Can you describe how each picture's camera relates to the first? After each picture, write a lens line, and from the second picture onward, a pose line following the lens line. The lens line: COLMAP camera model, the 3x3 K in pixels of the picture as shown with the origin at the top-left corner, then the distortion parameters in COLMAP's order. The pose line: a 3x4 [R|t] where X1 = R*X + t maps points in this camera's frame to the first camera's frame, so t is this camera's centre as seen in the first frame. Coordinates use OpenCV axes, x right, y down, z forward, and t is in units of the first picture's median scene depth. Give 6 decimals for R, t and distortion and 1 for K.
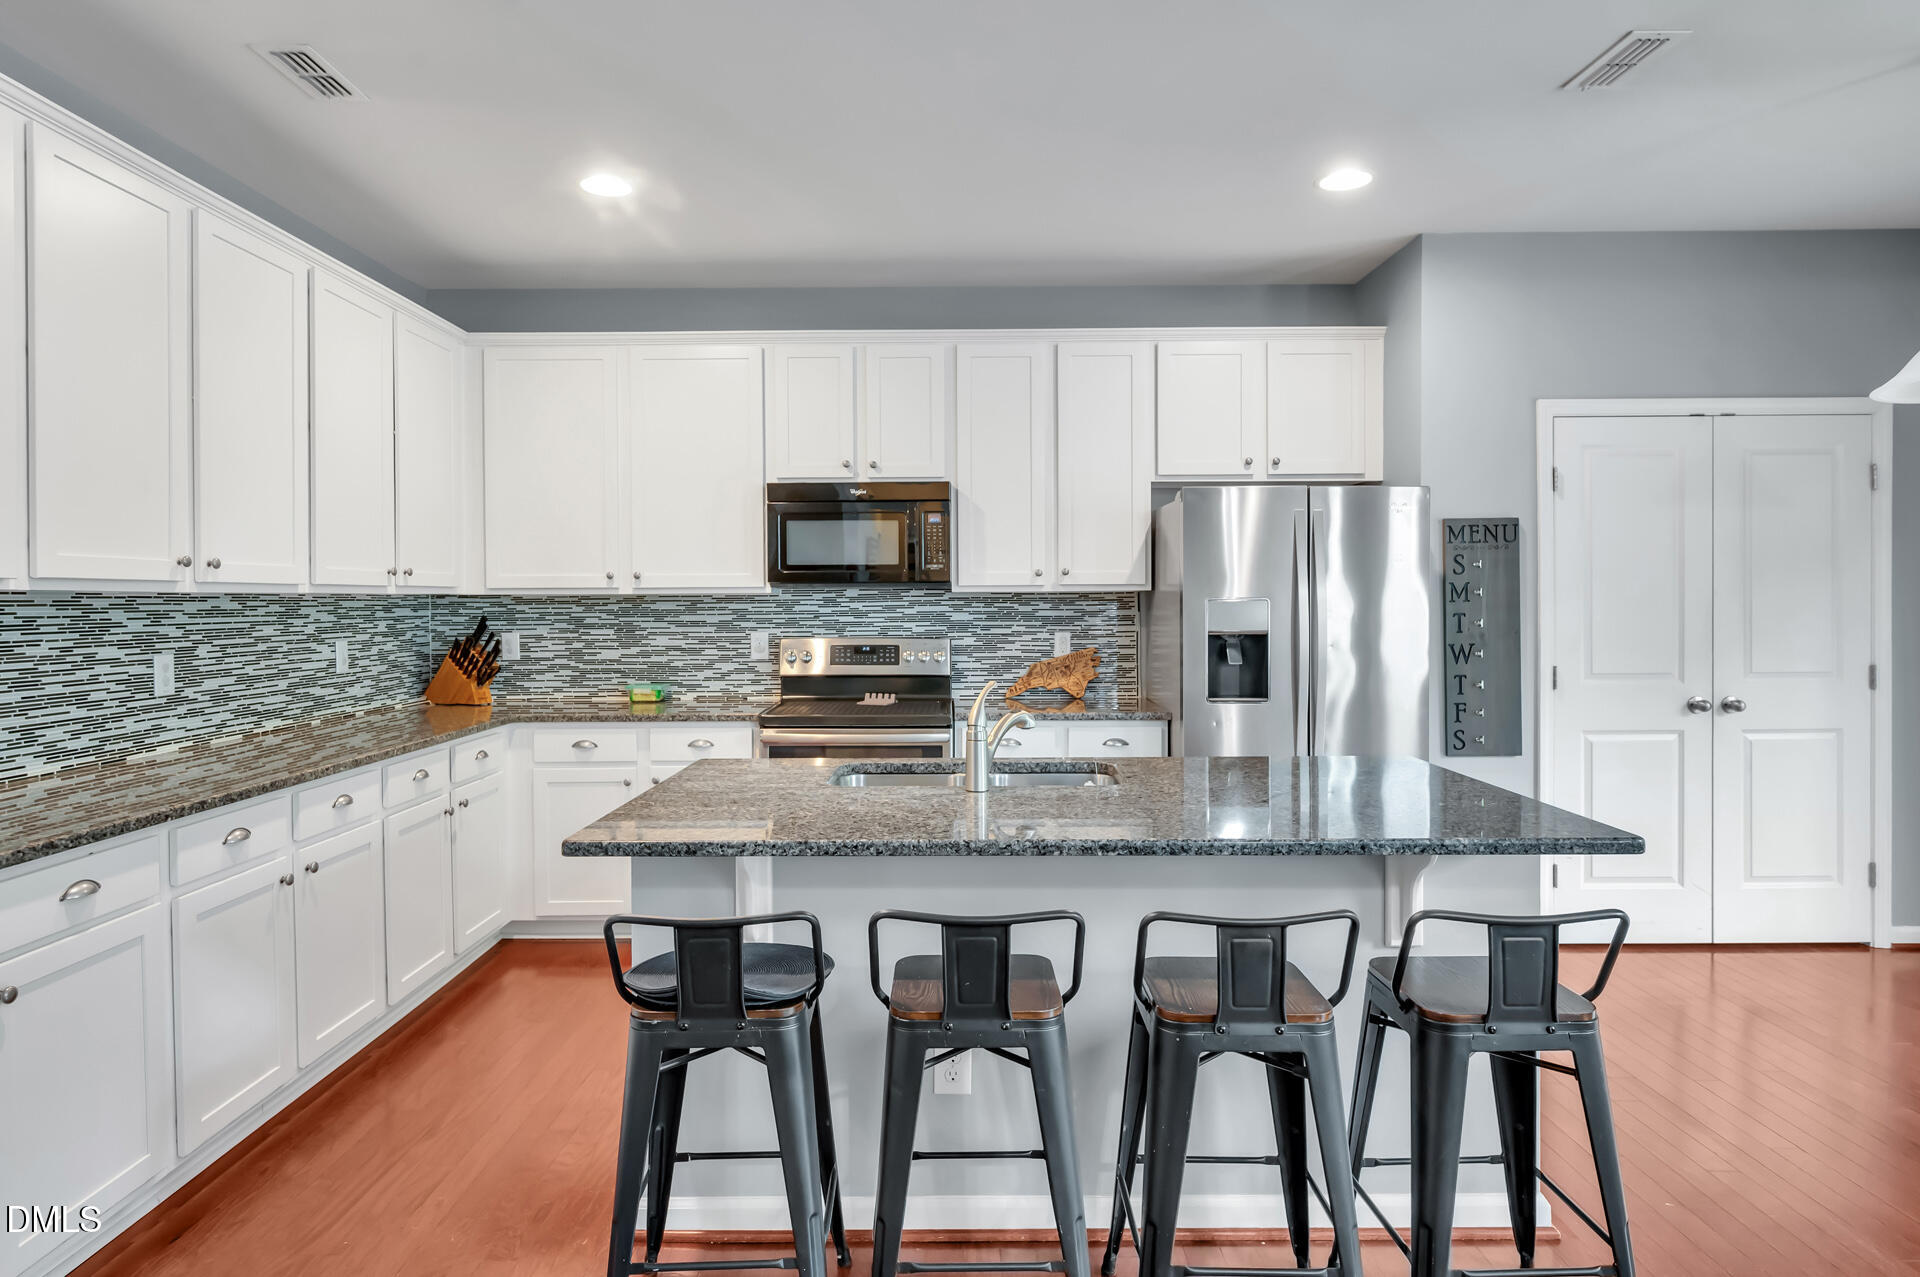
lens RADIAL K [[1907.3, 0, 960.0], [0, 1907.3, 638.5], [0, 0, 1]] dist [-0.000705, 0.007957]
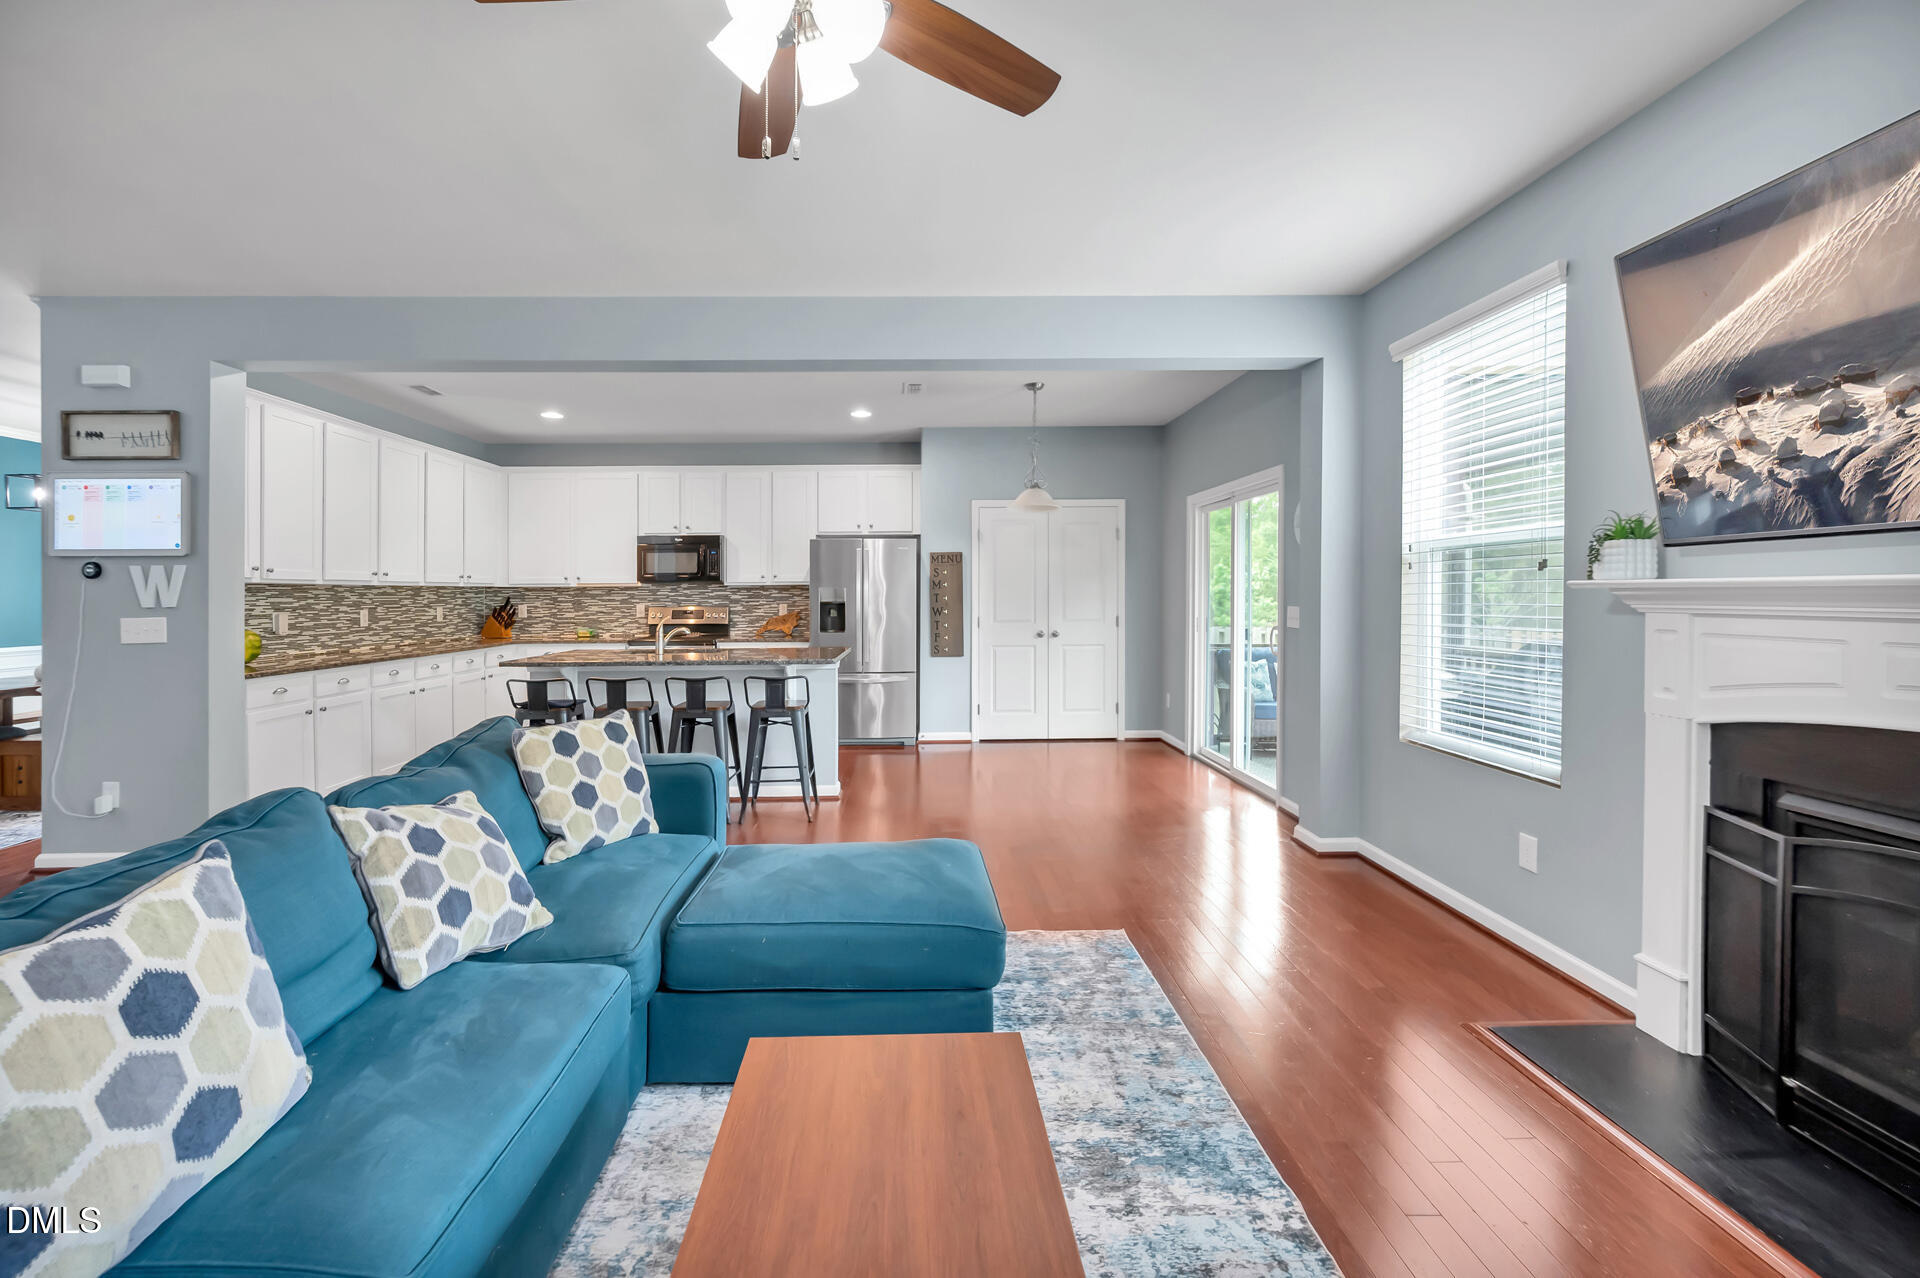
lens RADIAL K [[1364.4, 0, 958.9], [0, 1364.4, 573.1], [0, 0, 1]] dist [0.000223, 0.000009]
pose [[0.999339, -0.001348, 0.036325, 0.213067], [0.002624, 0.999380, -0.035099, 0.017787], [-0.036255, 0.035171, 0.998723, -0.586136]]
